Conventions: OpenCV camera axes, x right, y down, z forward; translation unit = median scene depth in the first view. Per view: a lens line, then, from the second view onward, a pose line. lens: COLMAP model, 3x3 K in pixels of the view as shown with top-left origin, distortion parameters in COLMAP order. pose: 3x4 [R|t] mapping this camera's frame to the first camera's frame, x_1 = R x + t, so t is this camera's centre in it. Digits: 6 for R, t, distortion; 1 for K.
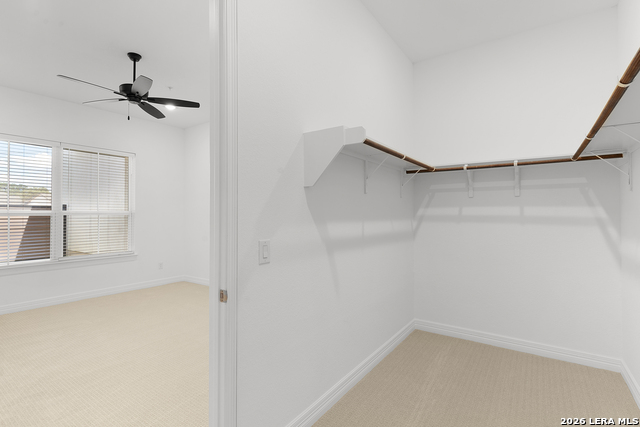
lens RADIAL K [[312.3, 0, 320.1], [0, 312.3, 211.5], [0, 0, 1]] dist [0.004890, 0.001169]
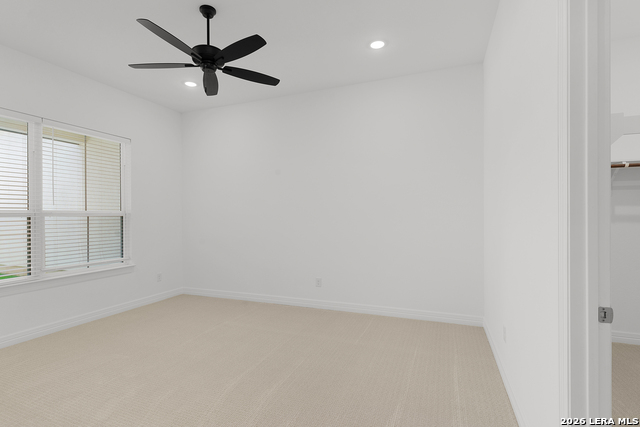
lens RADIAL K [[312.3, 0, 318.2], [0, 312.3, 214.8], [0, 0, 1]] dist [0.004890, 0.001169]
pose [[0.972574, -0.002316, 0.232584, -0.500380], [0.001201, 0.999987, 0.004936, 0.007444], [-0.232593, -0.004522, 0.972564, 0.173711]]
